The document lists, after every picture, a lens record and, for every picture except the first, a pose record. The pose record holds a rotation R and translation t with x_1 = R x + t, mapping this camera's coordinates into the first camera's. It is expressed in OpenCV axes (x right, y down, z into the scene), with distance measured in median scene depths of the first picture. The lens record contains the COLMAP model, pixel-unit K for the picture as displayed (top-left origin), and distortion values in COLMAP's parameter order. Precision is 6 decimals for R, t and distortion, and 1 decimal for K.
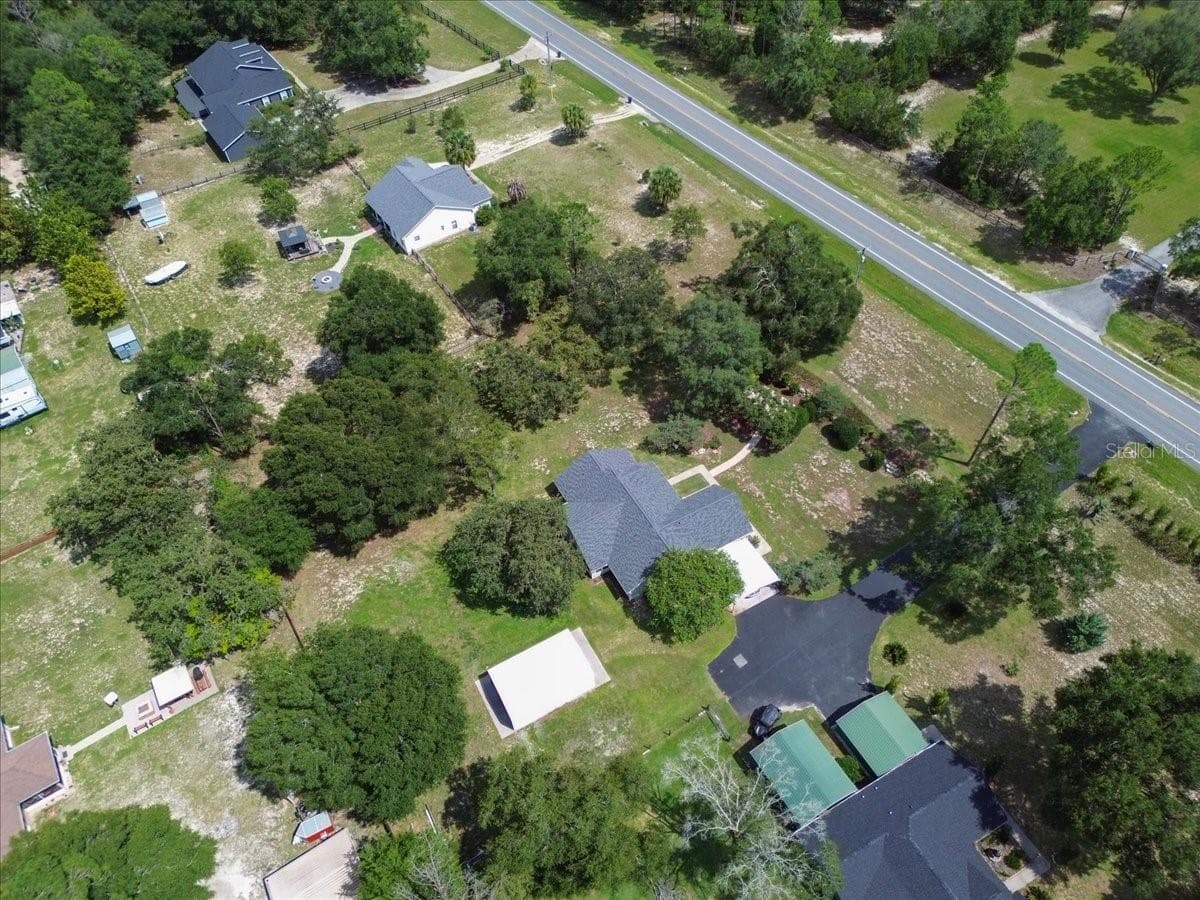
lens RADIAL K [[843.5, 0, 602.5], [0, 843.5, 450.4], [0, 0, 1]] dist [0.070867, -0.067235]
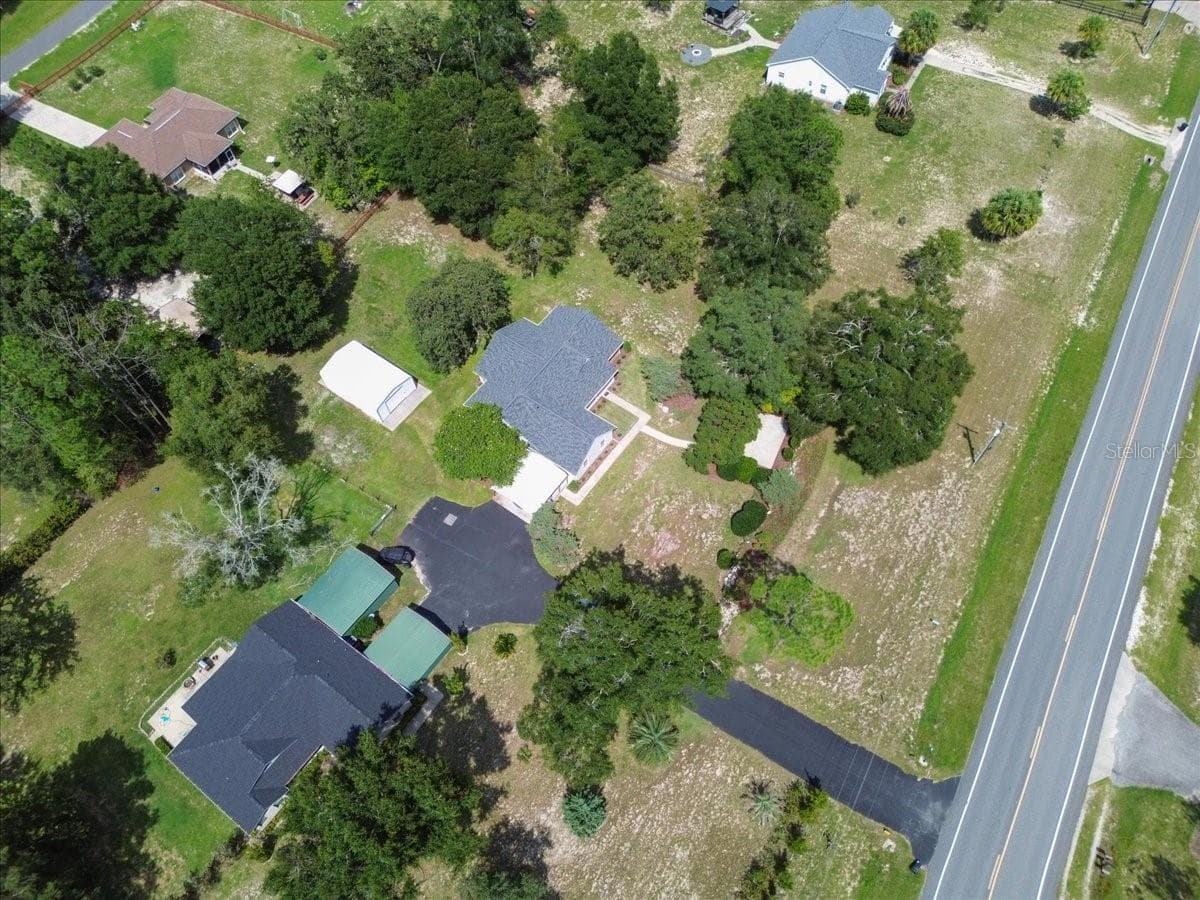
lens RADIAL K [[843.5, 0, 602.5], [0, 843.5, 450.4], [0, 0, 1]] dist [0.070867, -0.067235]
pose [[0.421665, 0.787973, -0.448662, 0.567466], [-0.682109, 0.601658, 0.415613, -0.324865], [0.597433, 0.130787, 0.791182, 0.237321]]
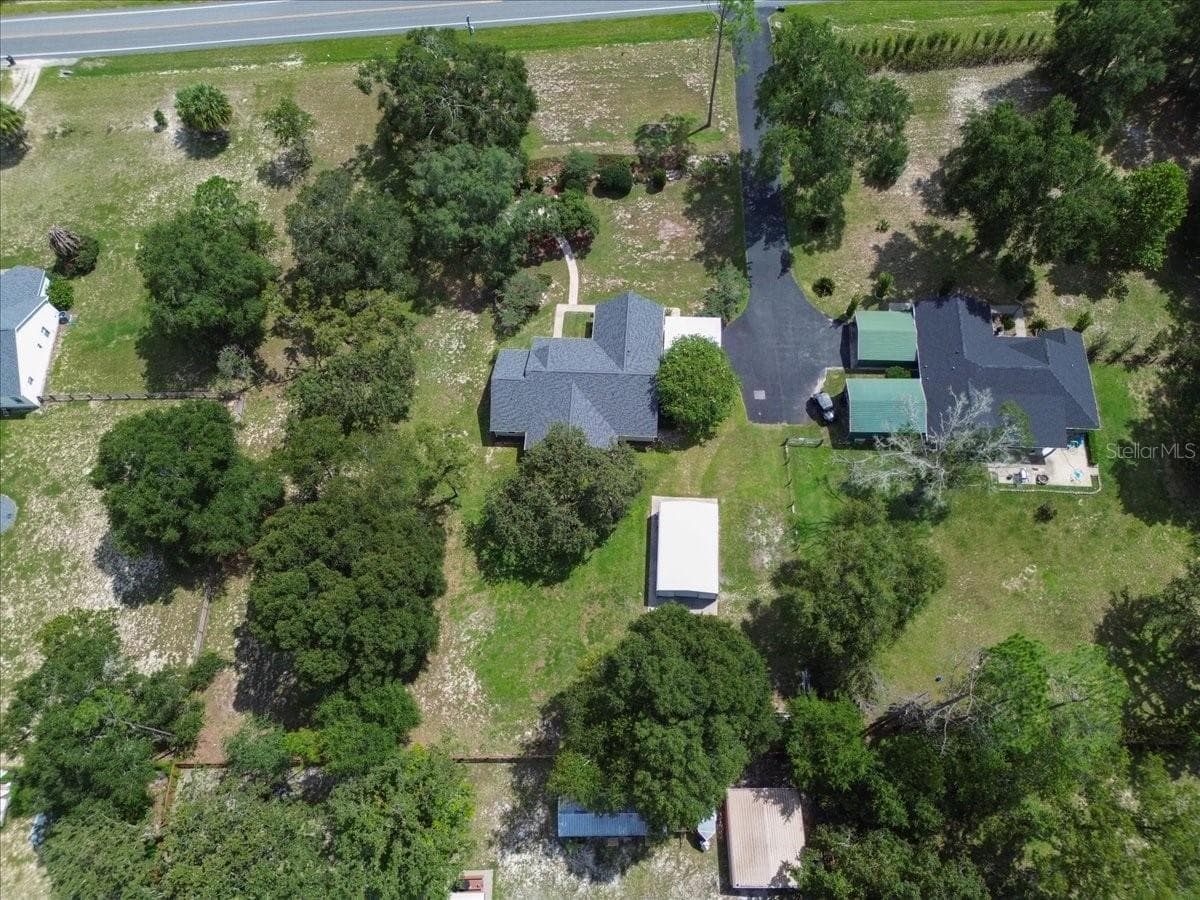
lens RADIAL K [[843.5, 0, 602.5], [0, 843.5, 450.4], [0, 0, 1]] dist [0.070867, -0.067235]
pose [[0.538187, -0.761511, 0.361186, -0.332554], [0.664451, 0.646996, 0.374033, -0.204732], [-0.518516, 0.038690, 0.854192, 0.177101]]
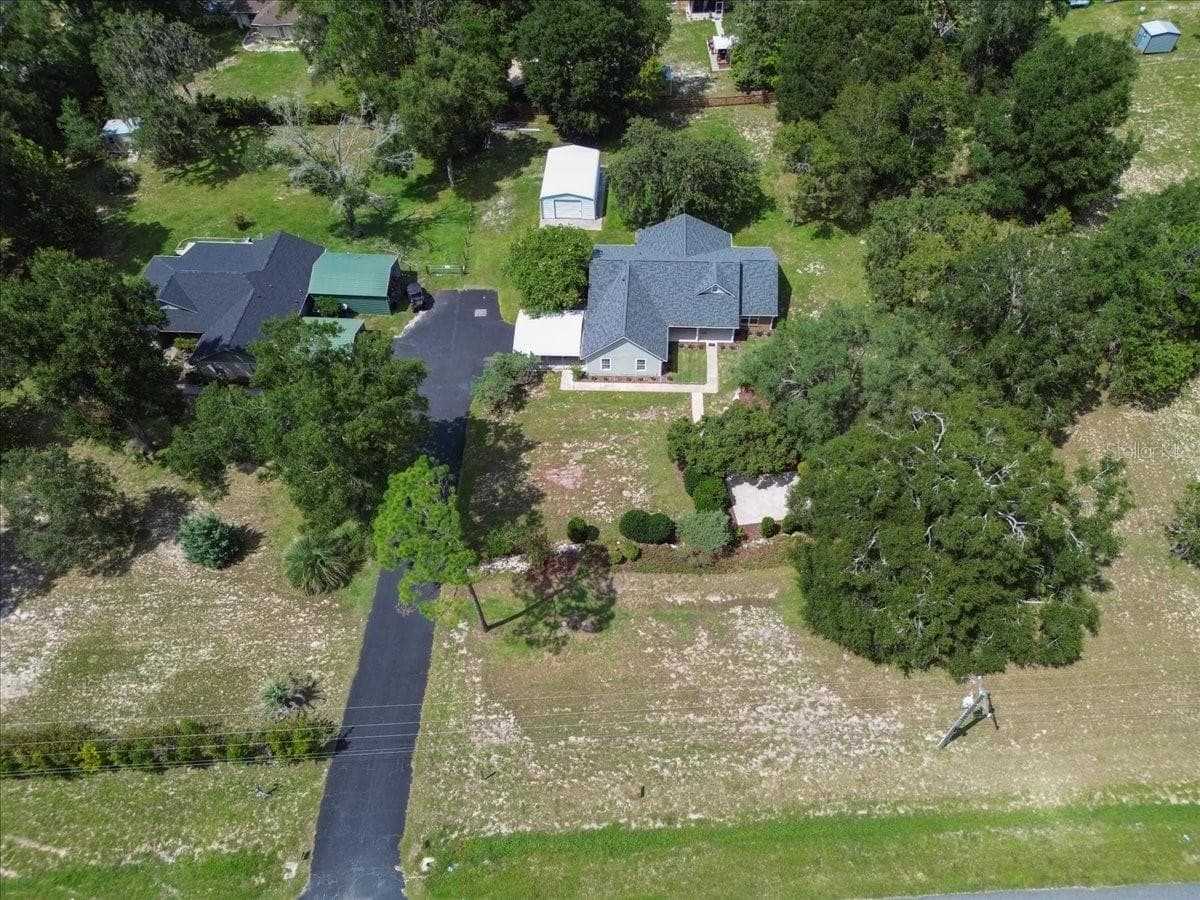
lens RADIAL K [[843.5, 0, 602.5], [0, 843.5, 450.4], [0, 0, 1]] dist [0.070867, -0.067235]
pose [[-0.534061, 0.684264, -0.496549, 0.591149], [-0.625346, 0.075538, 0.776683, -0.504045], [0.568965, 0.725311, 0.387560, 0.720545]]
